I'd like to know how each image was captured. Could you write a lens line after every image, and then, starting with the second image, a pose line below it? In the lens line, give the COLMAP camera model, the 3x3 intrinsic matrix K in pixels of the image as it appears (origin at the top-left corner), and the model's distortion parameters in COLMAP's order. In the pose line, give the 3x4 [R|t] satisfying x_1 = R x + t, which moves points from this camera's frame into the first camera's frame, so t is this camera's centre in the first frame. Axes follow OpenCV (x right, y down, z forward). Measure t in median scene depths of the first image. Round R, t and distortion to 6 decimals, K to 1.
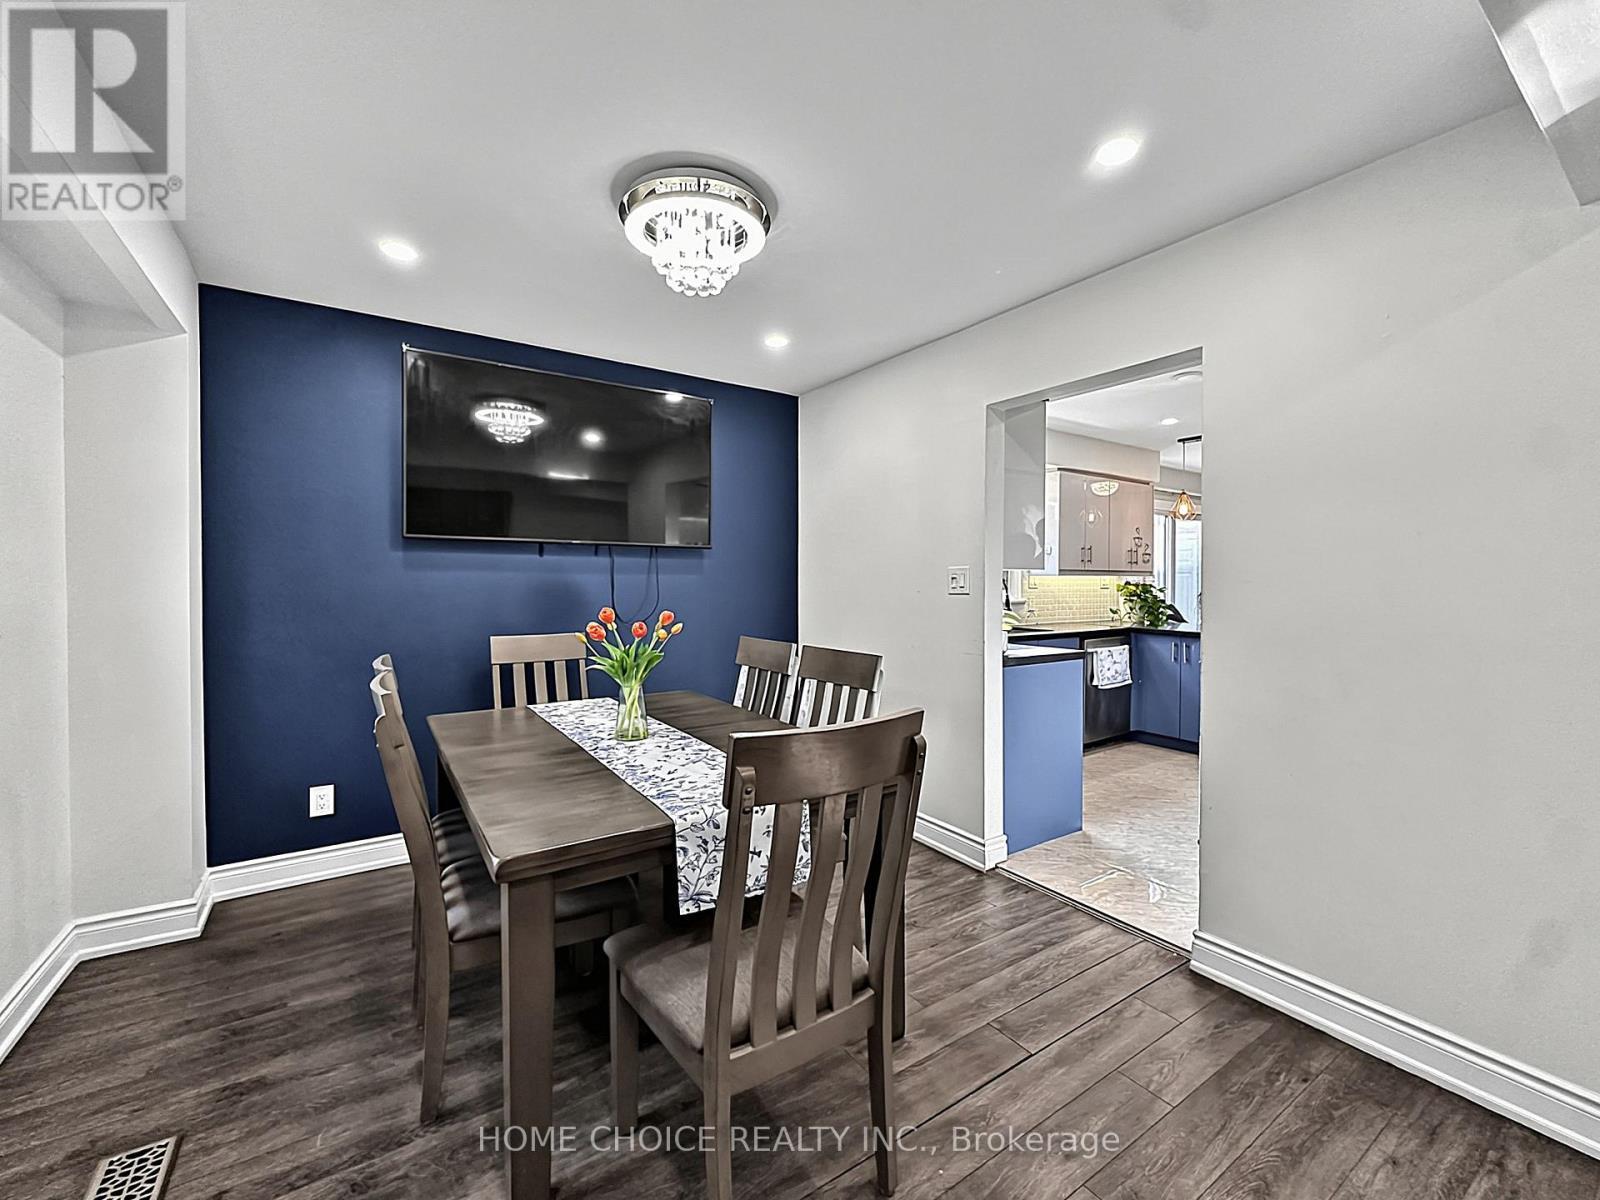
lens RADIAL K [[645.0, 0, 798.7], [0, 645.0, 593.4], [0, 0, 1]] dist [-0.008259, 0.001047]
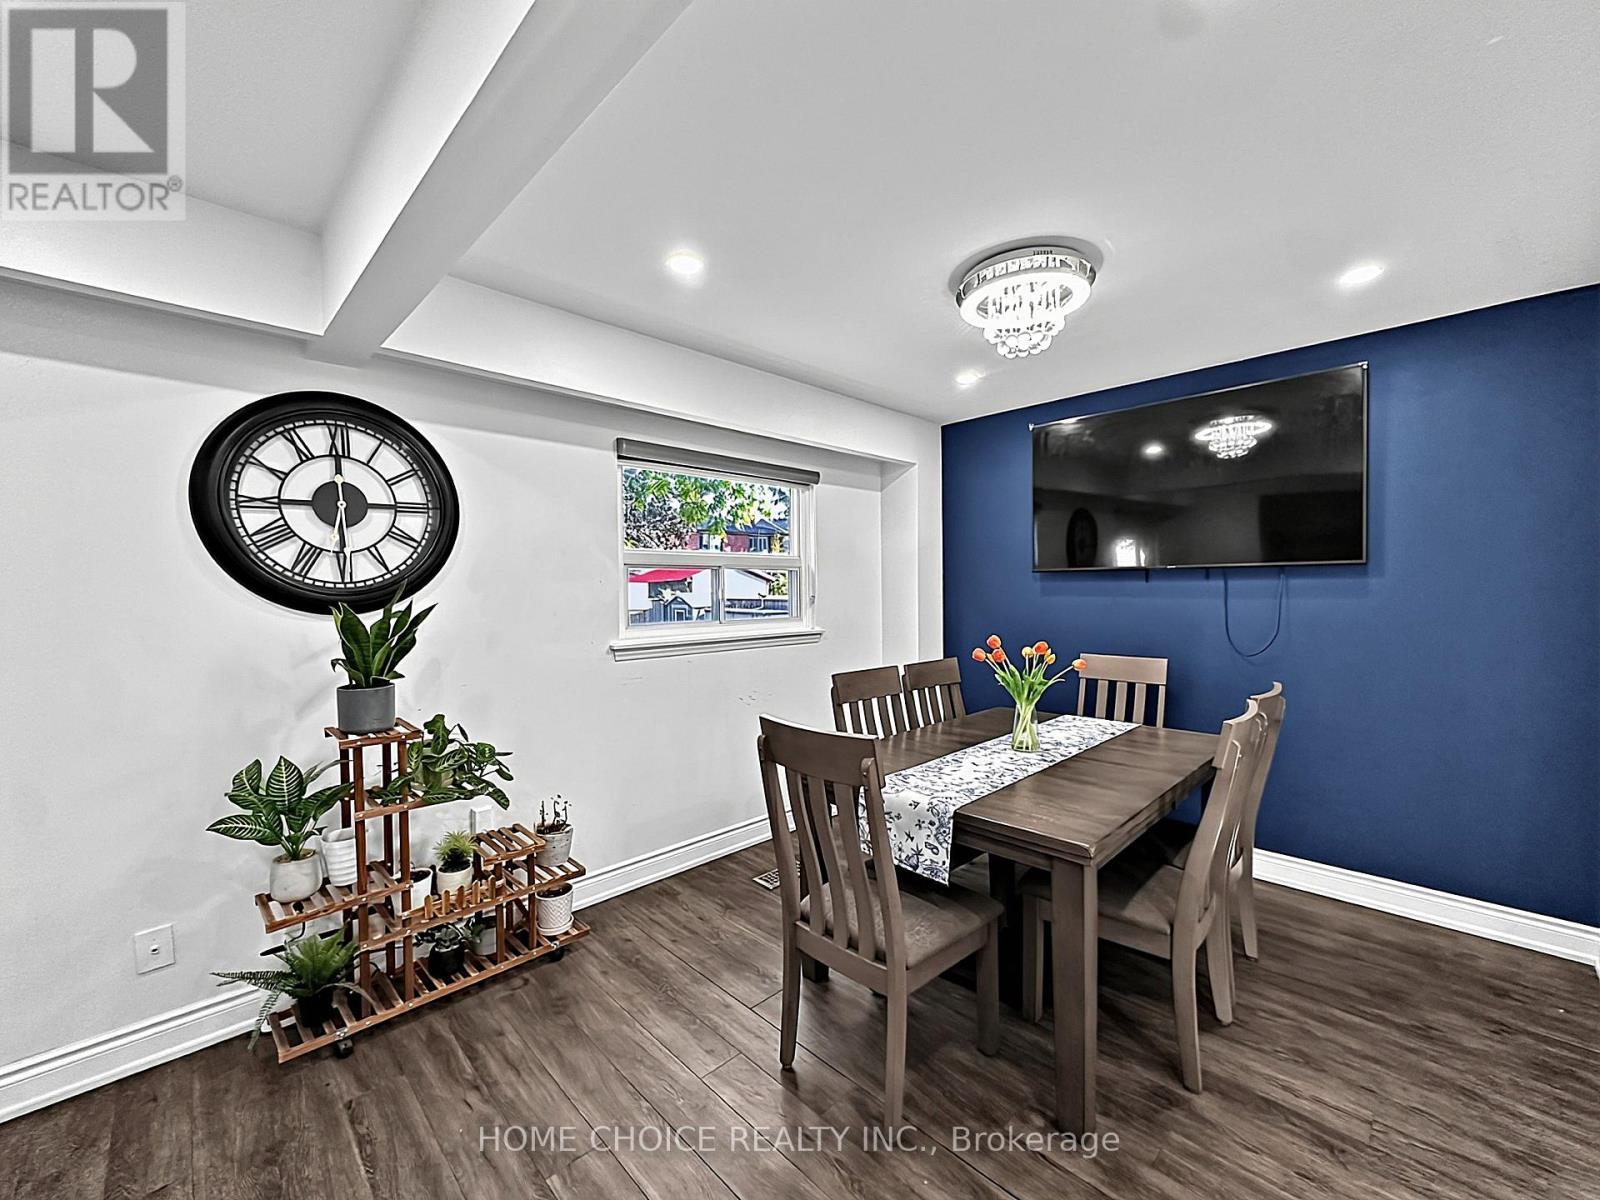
lens RADIAL K [[645.0, 0, 803.4], [0, 645.0, 594.8], [0, 0, 1]] dist [-0.008259, 0.001047]
pose [[0.202673, 0.006016, -0.979228, 0.531546], [-0.011551, 0.999926, 0.003753, -0.035519], [0.979178, 0.010550, 0.202728, 0.251531]]
